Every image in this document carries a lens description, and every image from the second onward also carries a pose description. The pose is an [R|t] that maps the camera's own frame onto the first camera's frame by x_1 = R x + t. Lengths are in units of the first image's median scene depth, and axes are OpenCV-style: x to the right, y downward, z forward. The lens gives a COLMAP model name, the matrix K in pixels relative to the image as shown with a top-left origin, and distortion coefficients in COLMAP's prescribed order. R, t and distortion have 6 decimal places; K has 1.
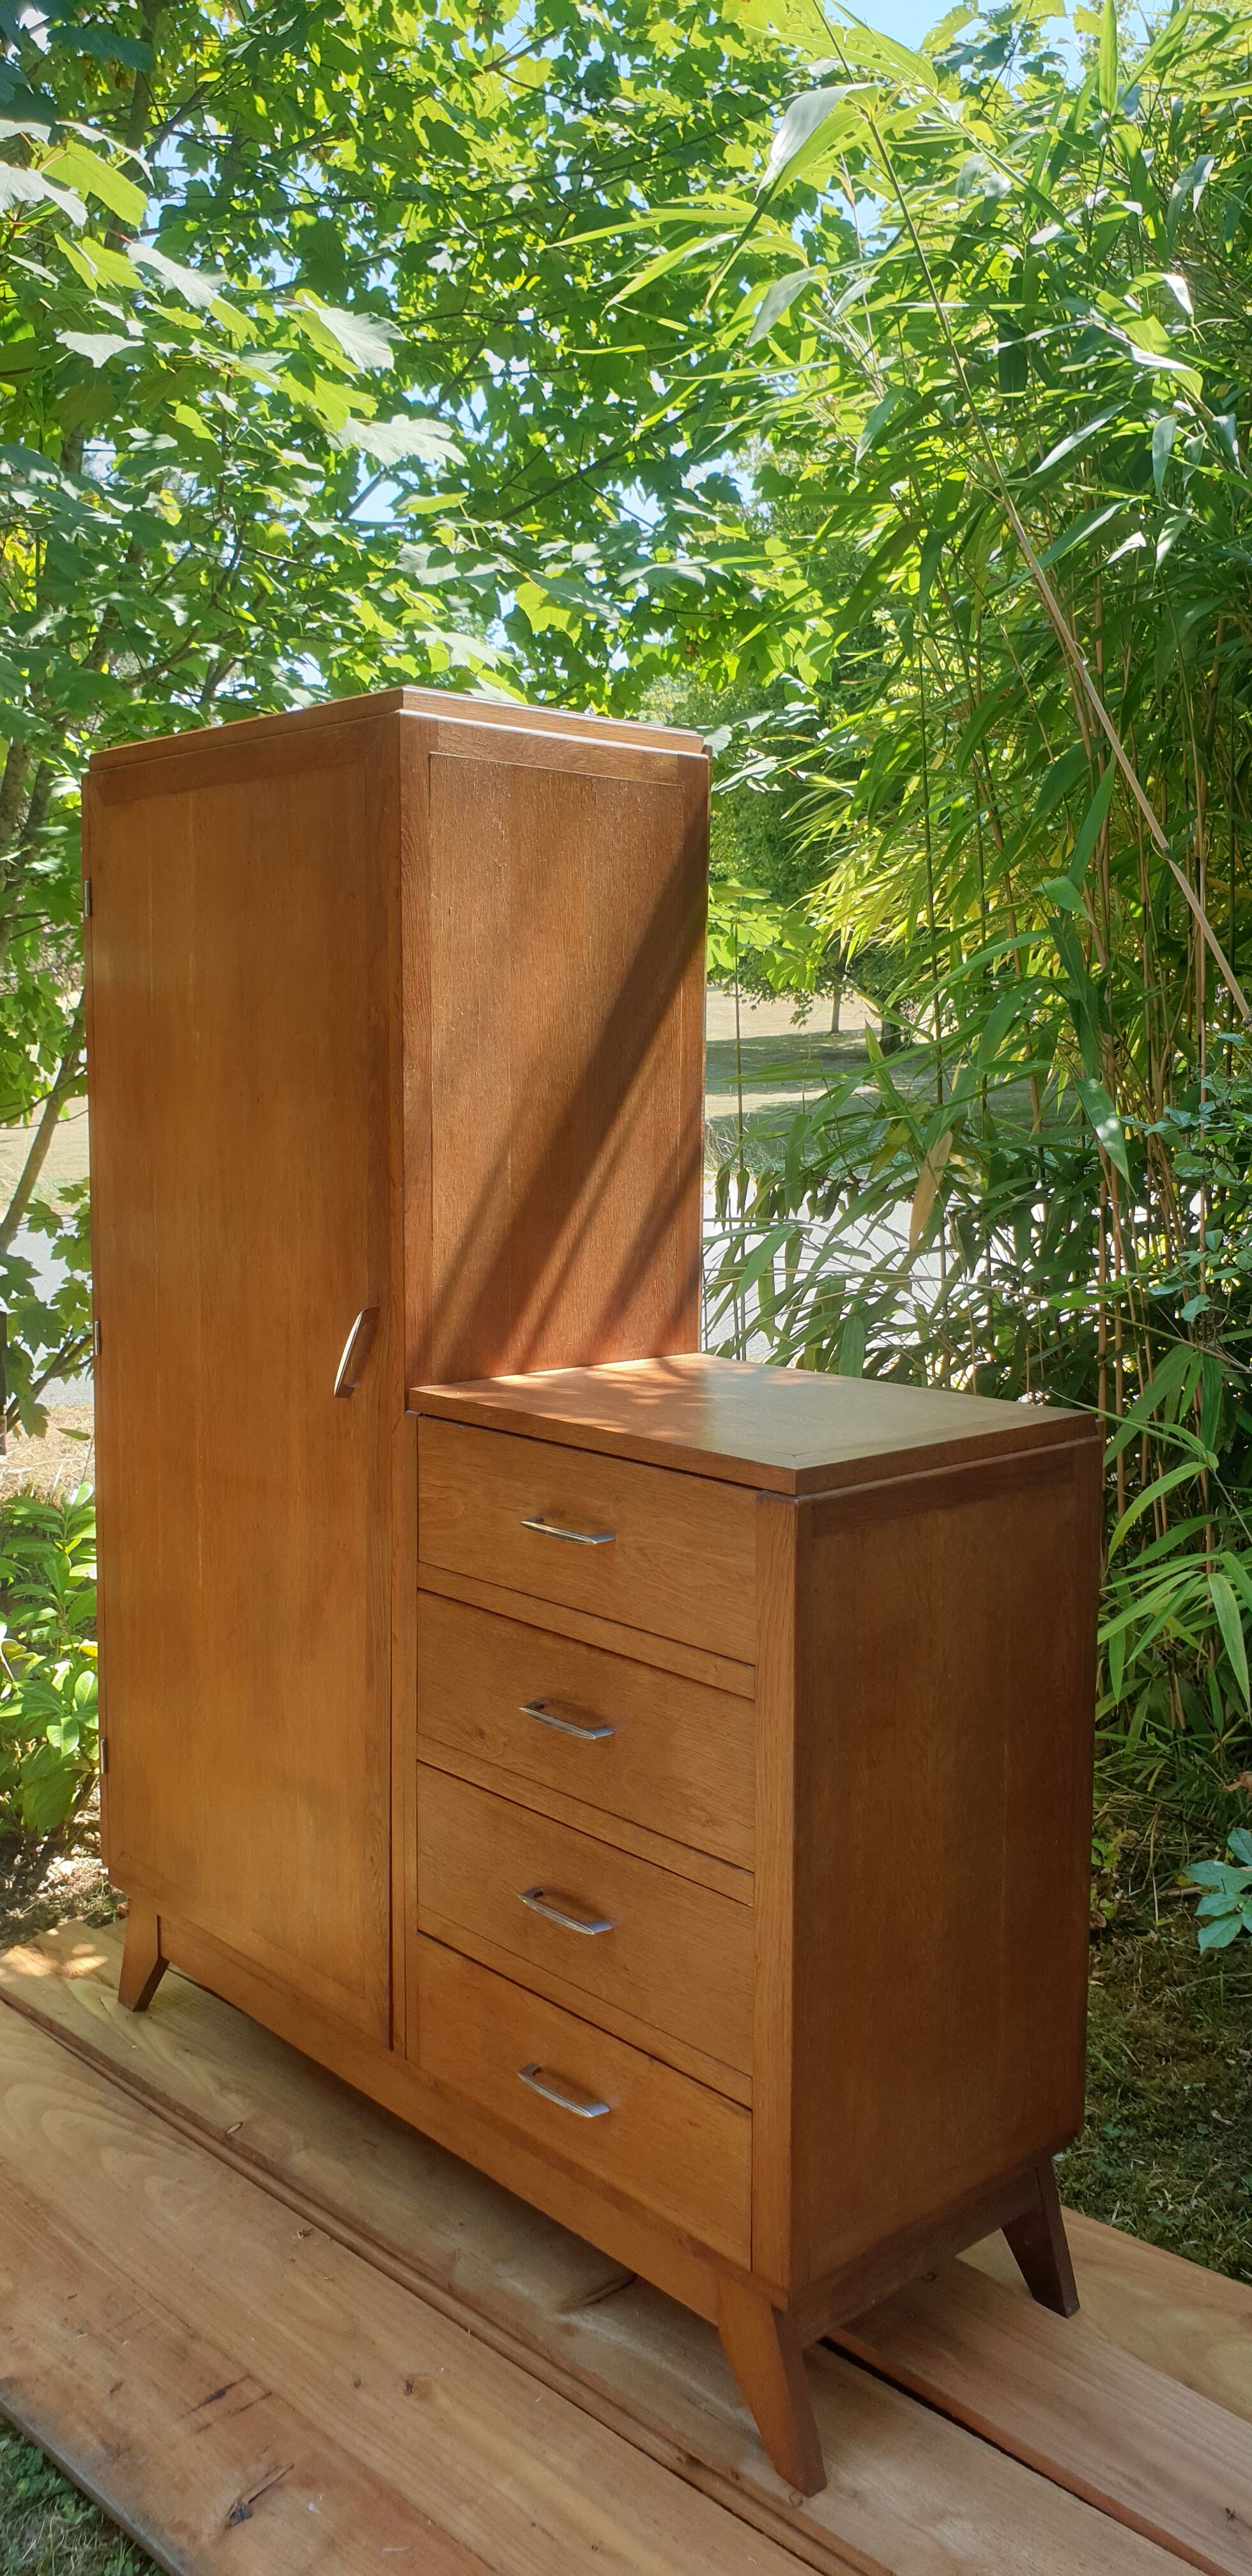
lens RADIAL K [[1989.2, 0, 623.8], [0, 1989.2, 1281.7], [0, 0, 1]] dist [-0.014433, 0.048104]
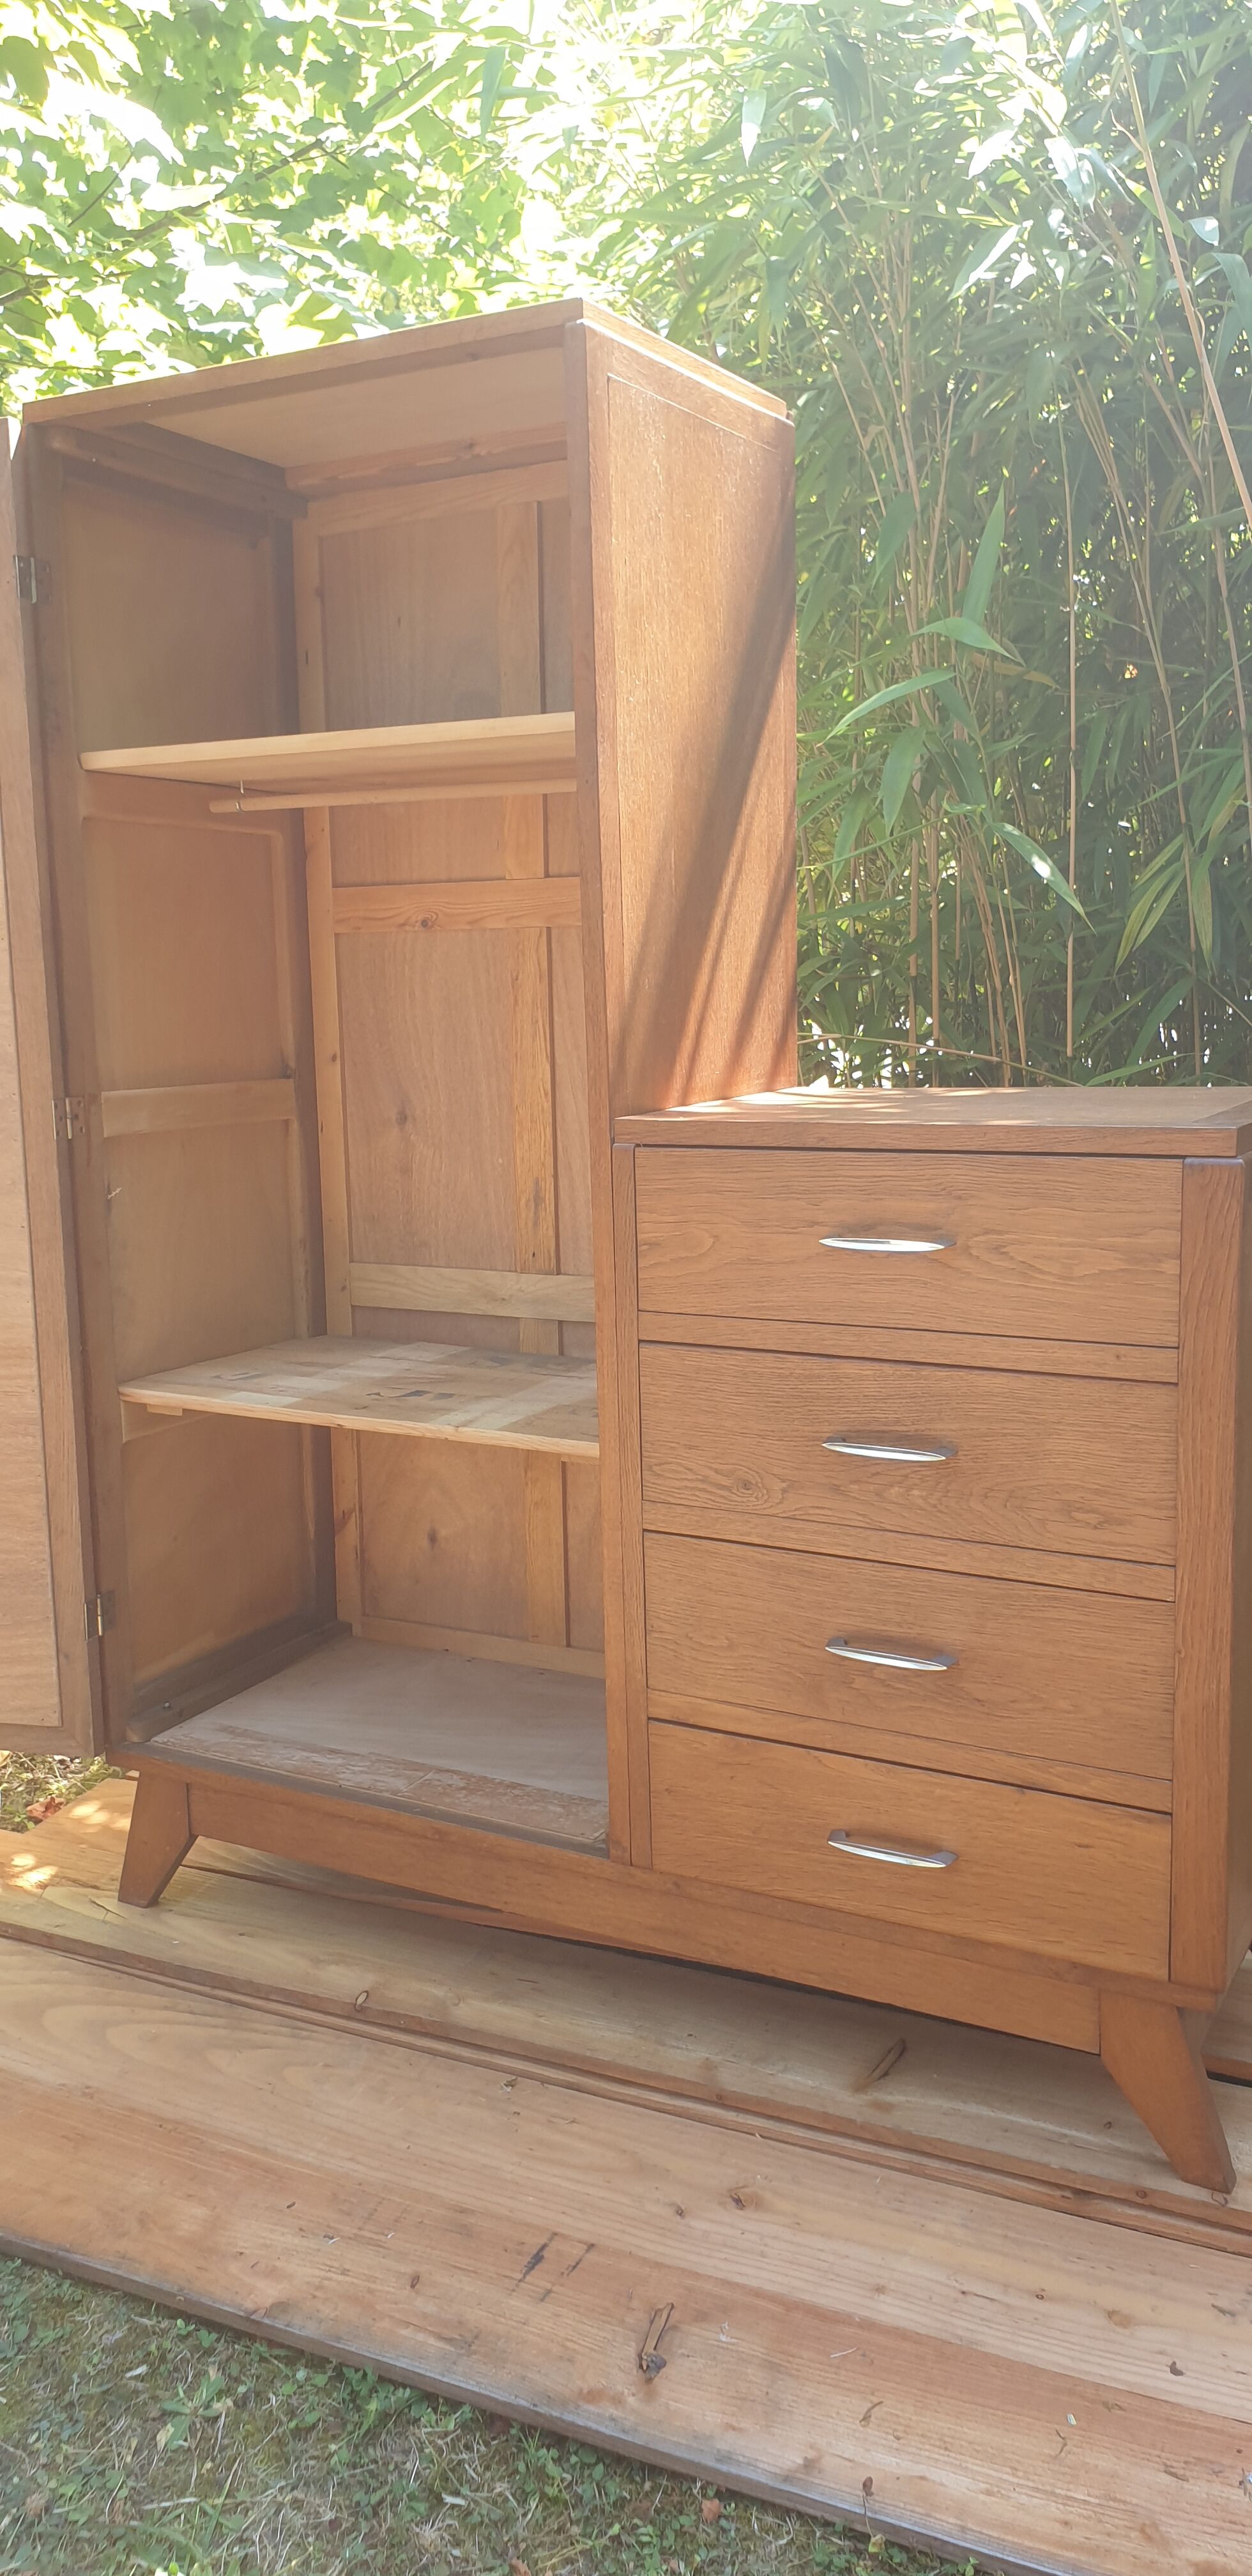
lens RADIAL K [[2027.7, 0, 626.0], [0, 2027.7, 1288.0], [0, 0, 1]] dist [0.000549, 0.084291]
pose [[0.942232, -0.080796, 0.325071, -0.274581], [0.062539, 0.995842, 0.066243, 0.048385], [-0.329071, -0.042087, 0.943367, 0.101214]]
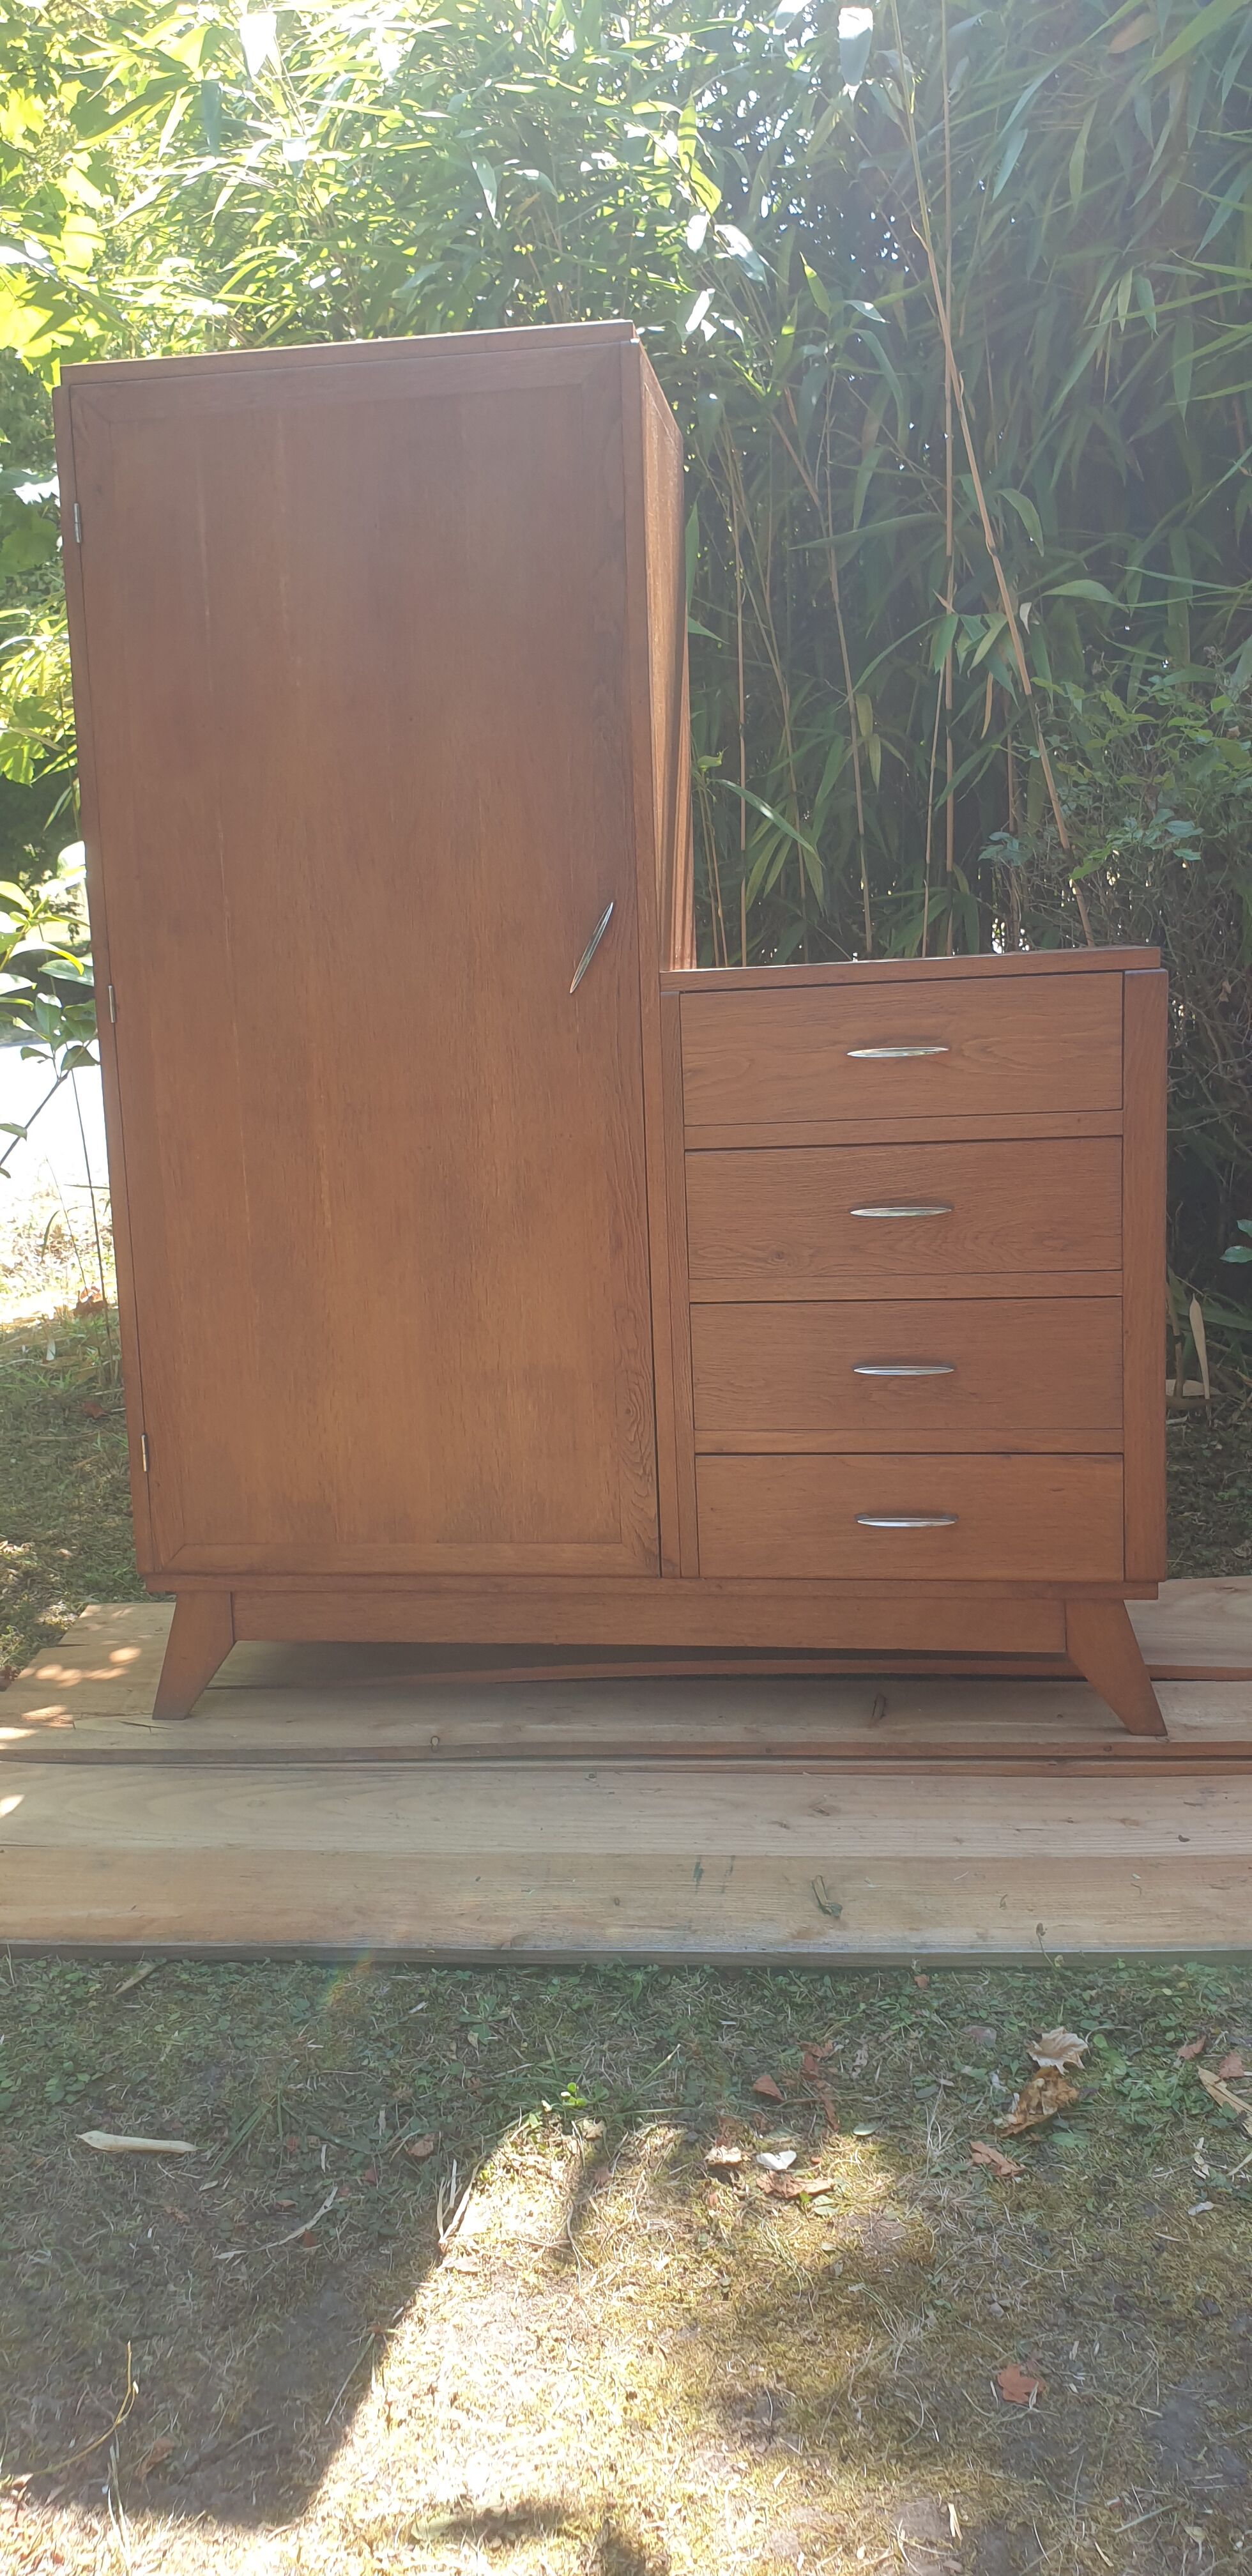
lens RADIAL K [[1962.0, 0, 622.0], [0, 1962.0, 1253.3], [0, 0, 1]] dist [0.094872, 0.000356]
pose [[0.770155, -0.129055, 0.624664, -0.568088], [0.112108, 0.991461, 0.066616, 0.092025], [-0.627927, 0.018726, 0.778047, 0.108068]]
